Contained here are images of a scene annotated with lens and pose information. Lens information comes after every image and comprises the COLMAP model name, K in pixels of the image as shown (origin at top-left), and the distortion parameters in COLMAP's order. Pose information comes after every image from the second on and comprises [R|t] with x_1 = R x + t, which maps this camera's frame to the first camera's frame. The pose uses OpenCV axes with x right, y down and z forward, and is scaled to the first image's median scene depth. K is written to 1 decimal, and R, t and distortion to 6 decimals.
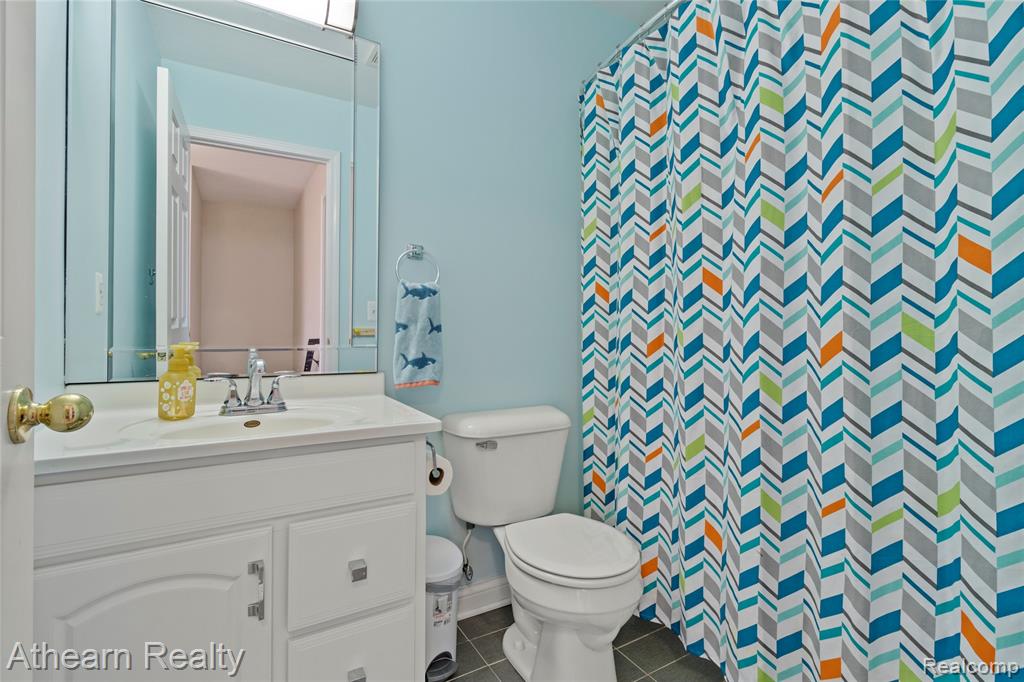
lens RADIAL K [[469.1, 0, 508.2], [0, 469.1, 332.9], [0, 0, 1]] dist [0.005153, -0.001863]
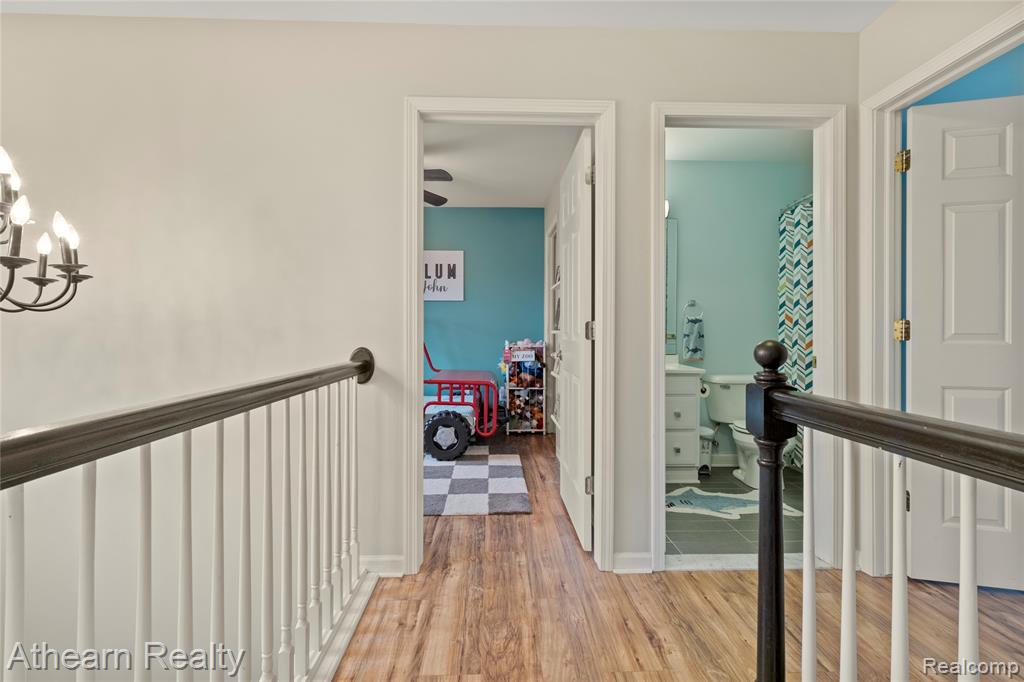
lens RADIAL K [[469.1, 0, 512.5], [0, 469.1, 332.1], [0, 0, 1]] dist [0.005153, -0.001863]
pose [[0.878146, 0.000377, -0.478393, 0.138824], [-0.001218, 0.999998, -0.001449, -0.025994], [0.478392, 0.001855, 0.878145, -1.513929]]
